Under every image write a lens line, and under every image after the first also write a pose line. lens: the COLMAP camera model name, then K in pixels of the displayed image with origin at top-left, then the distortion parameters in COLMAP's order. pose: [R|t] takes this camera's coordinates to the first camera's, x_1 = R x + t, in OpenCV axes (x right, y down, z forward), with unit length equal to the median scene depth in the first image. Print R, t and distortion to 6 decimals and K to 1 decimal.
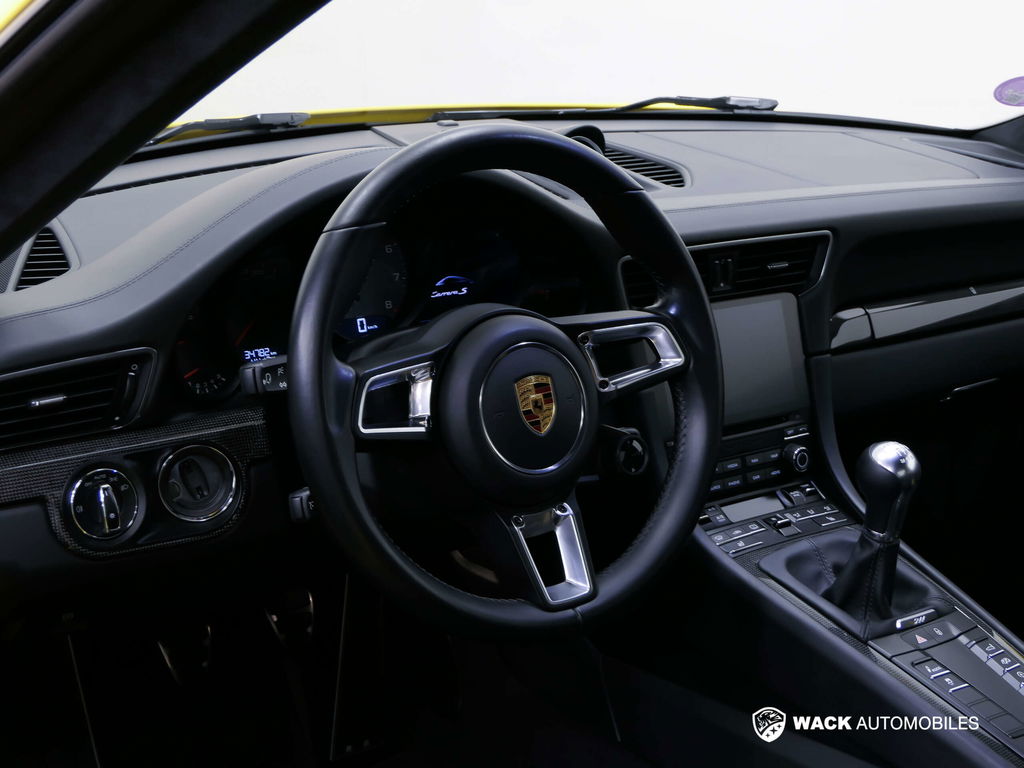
lens RADIAL K [[1602.2, 0, 514.2], [0, 1602.2, 384.7], [0, 0, 1]] dist [-0.028751, 0.000000]
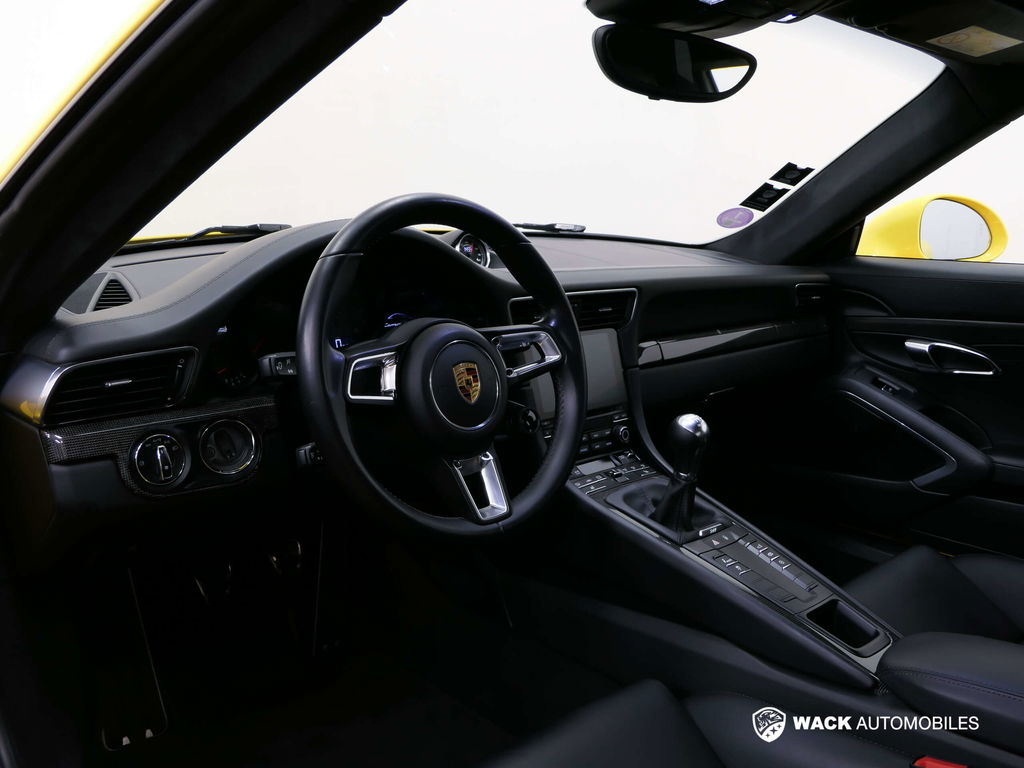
lens RADIAL K [[937.8, 0, 511.2], [0, 937.8, 389.1], [0, 0, 1]] dist [-0.012975, 0.000000]
pose [[0.992291, -0.024367, 0.121507, -0.047491], [0.031613, 0.997812, -0.058066, 0.064798], [-0.119827, 0.061459, 0.990891, 0.143136]]
